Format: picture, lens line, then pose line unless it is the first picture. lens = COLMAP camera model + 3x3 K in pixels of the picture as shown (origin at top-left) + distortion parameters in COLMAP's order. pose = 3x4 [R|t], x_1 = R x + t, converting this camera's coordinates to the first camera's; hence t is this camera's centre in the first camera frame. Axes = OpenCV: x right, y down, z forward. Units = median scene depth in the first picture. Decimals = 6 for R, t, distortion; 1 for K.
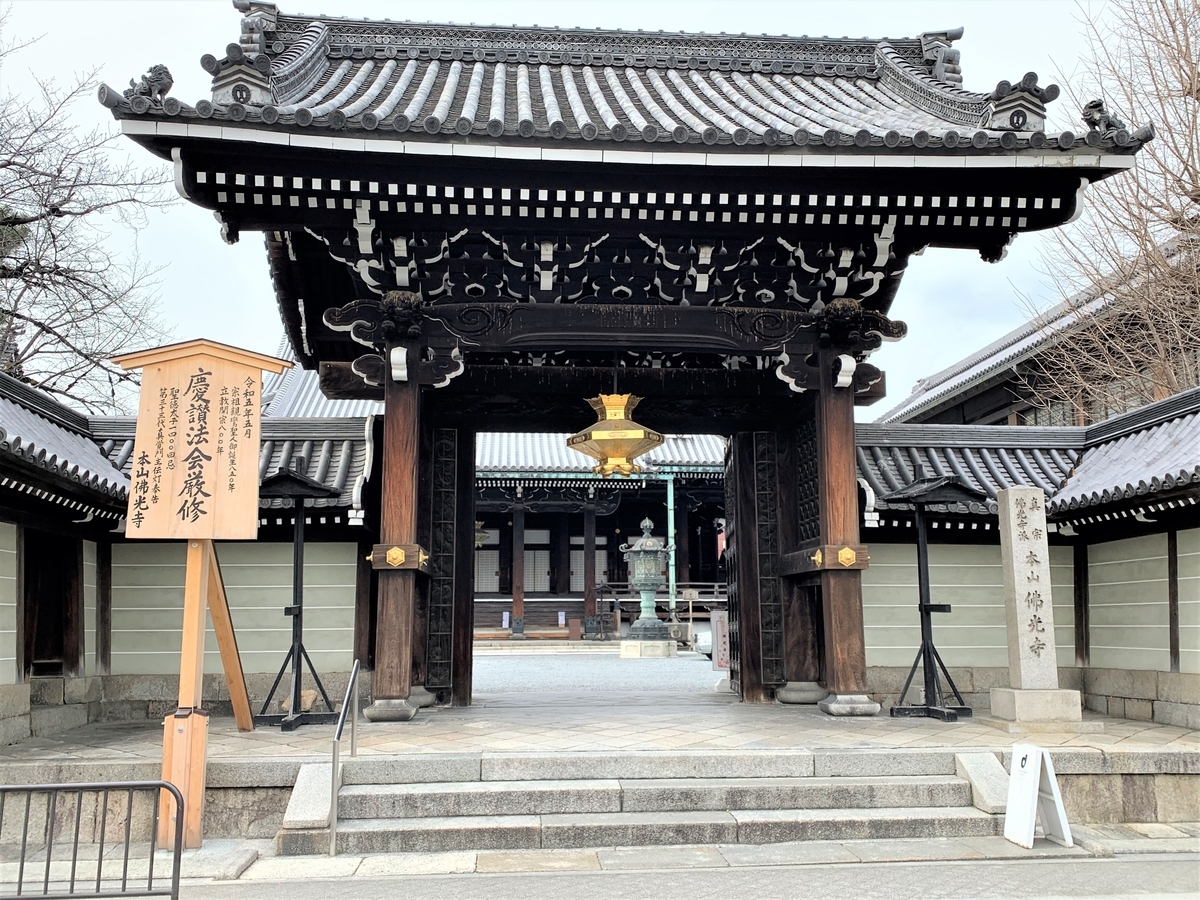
lens RADIAL K [[1075.6, 0, 600.8], [0, 1075.6, 447.0], [0, 0, 1]] dist [0.009950, 0.000579]
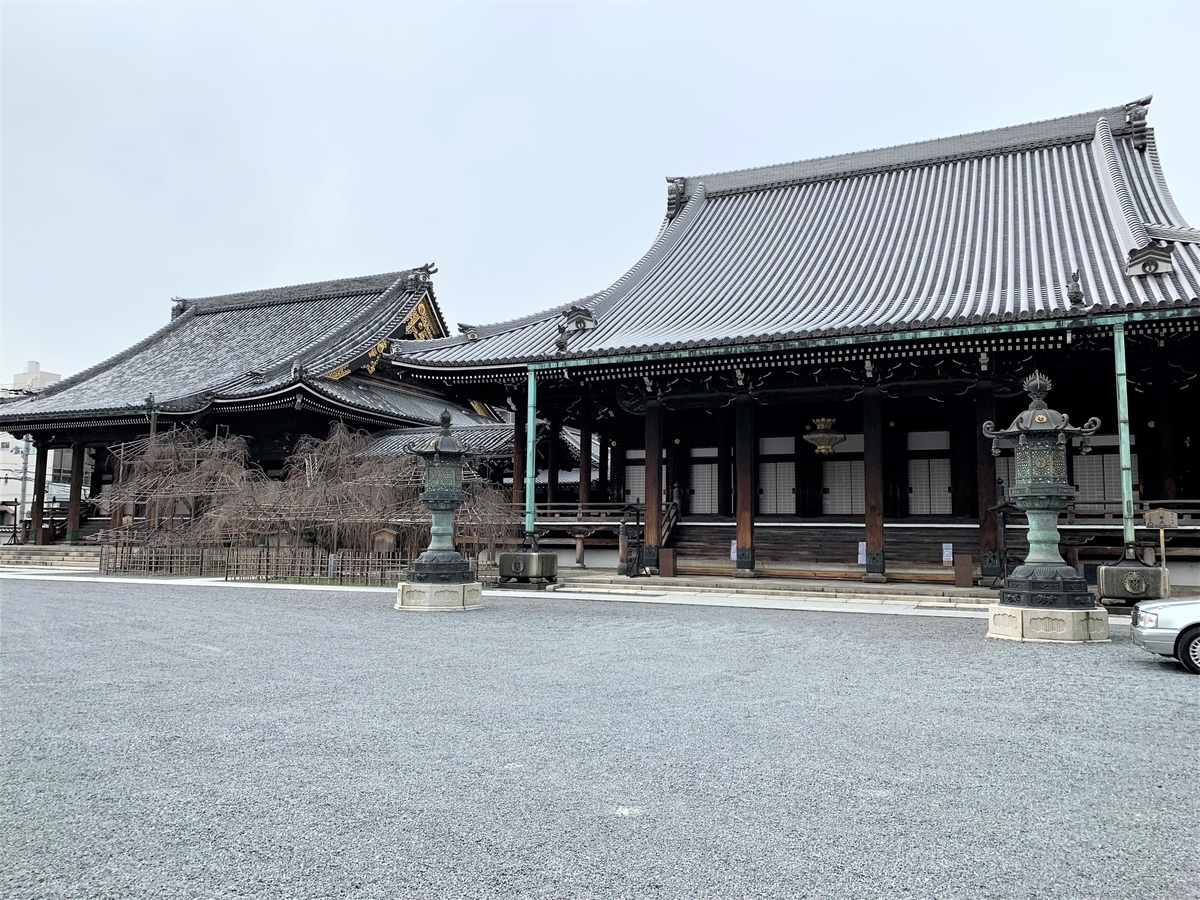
lens RADIAL K [[898.9, 0, 595.9], [0, 898.9, 449.6], [0, 0, 1]] dist [0.009801, -0.001946]
pose [[0.863542, -0.034221, -0.503115, 0.061968], [0.063872, 0.997082, 0.041810, 0.058380], [0.500216, -0.068240, 0.863207, 0.416620]]
